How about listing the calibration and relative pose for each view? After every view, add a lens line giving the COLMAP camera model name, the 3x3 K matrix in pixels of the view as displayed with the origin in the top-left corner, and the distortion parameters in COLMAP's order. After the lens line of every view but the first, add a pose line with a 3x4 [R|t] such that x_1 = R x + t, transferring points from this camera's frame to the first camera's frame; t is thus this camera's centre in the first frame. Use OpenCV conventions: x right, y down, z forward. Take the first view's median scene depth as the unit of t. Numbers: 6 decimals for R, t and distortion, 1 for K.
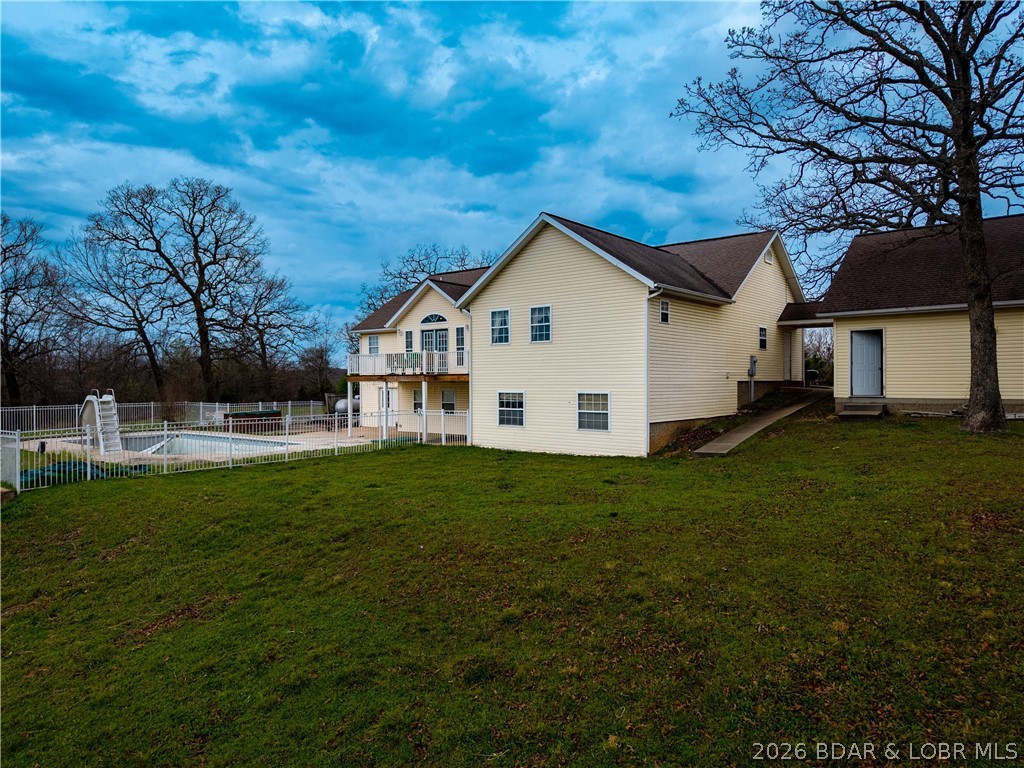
lens RADIAL K [[699.3, 0, 512.0], [0, 699.3, 384.0], [0, 0, 1]] dist [-0.004056, 0.000505]
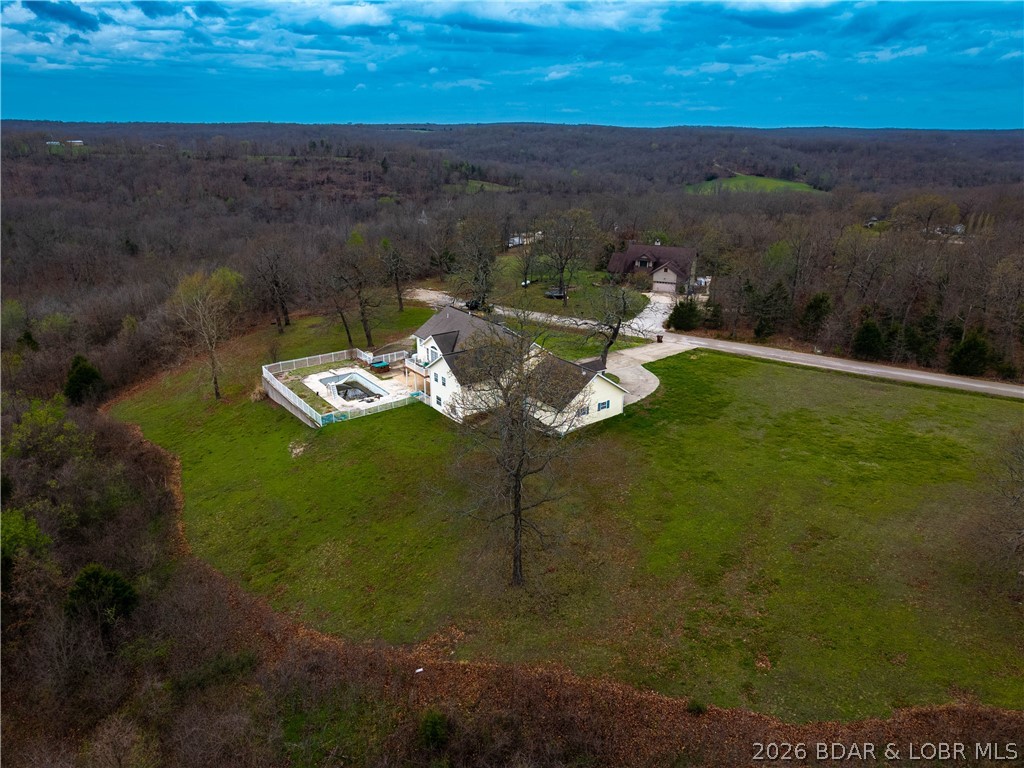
lens RADIAL K [[704.7, 0, 512.0], [0, 704.7, 384.0], [0, 0, 1]] dist [0.000519, 0.001349]
pose [[0.969173, 0.092028, -0.228549, 1.251860], [-0.009467, 0.940847, 0.338698, -1.348997], [0.246199, -0.326094, 0.912715, -2.288967]]
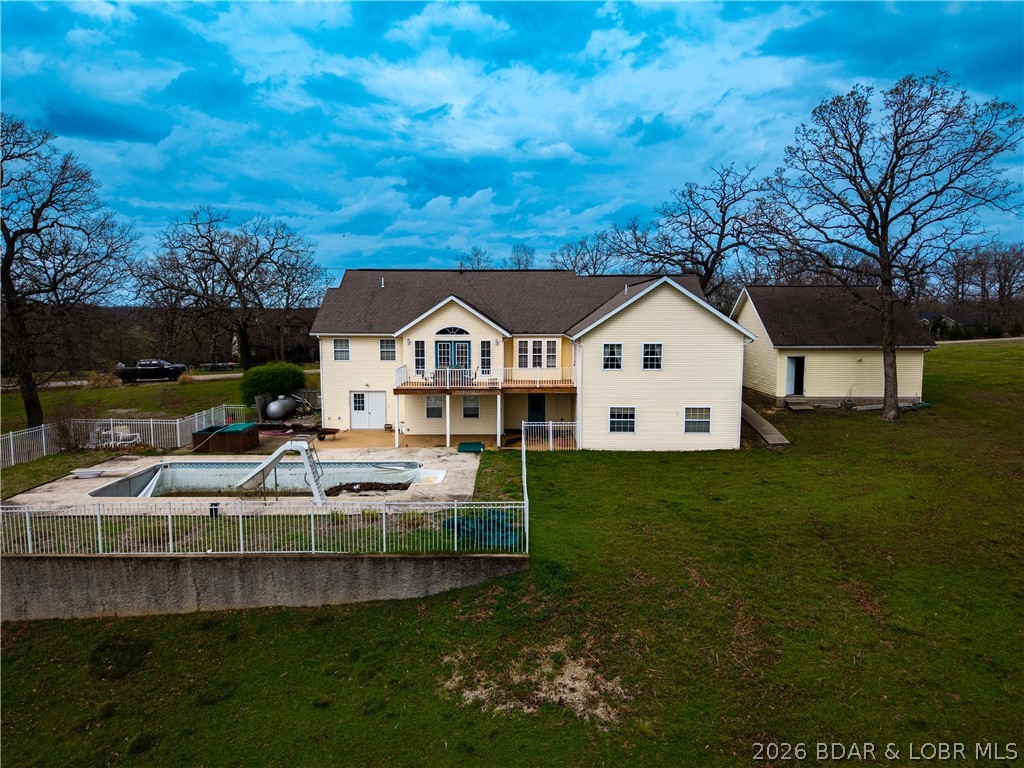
lens RADIAL K [[704.7, 0, 512.0], [0, 704.7, 384.0], [0, 0, 1]] dist [0.000519, 0.001349]
pose [[0.781561, -0.059832, 0.620953, -1.052890], [-0.000811, 0.995292, 0.096923, -0.170535], [-0.623828, -0.076255, 0.777833, 0.119004]]
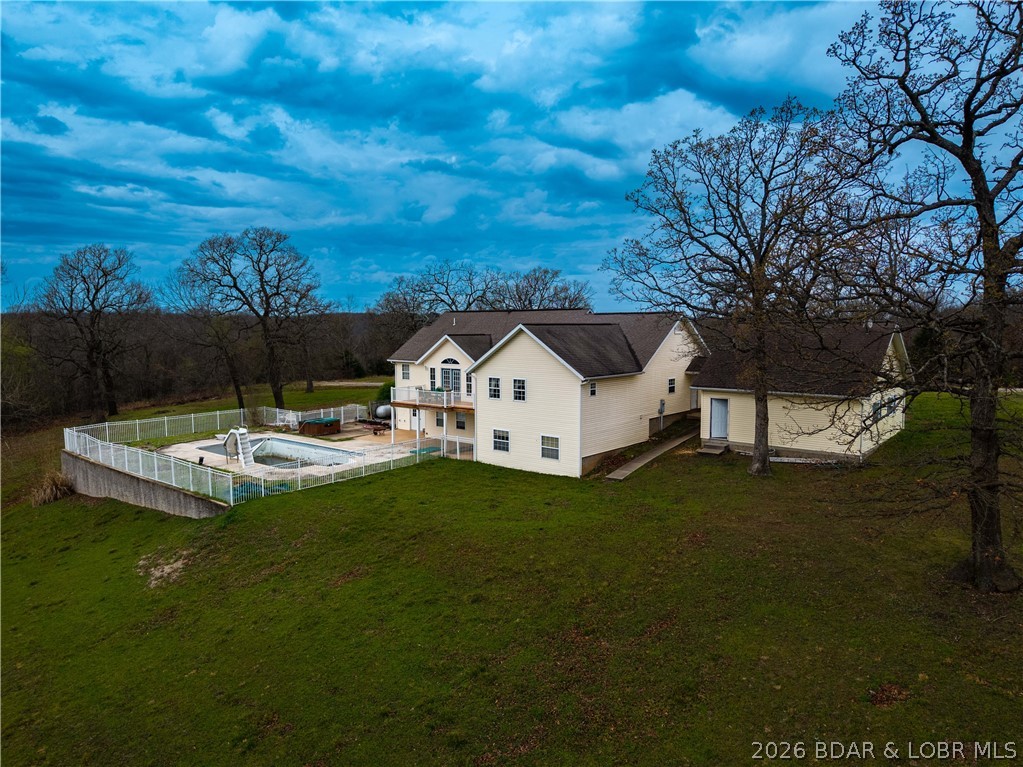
lens RADIAL K [[704.0, 0, 511.5], [0, 704.0, 383.5], [0, 0, 1]] dist [0.000519, 0.001349]
pose [[0.999903, 0.000493, -0.013943, 0.047556], [0.000701, 0.996339, 0.085482, -0.247677], [0.013934, -0.085483, 0.996242, -0.623148]]
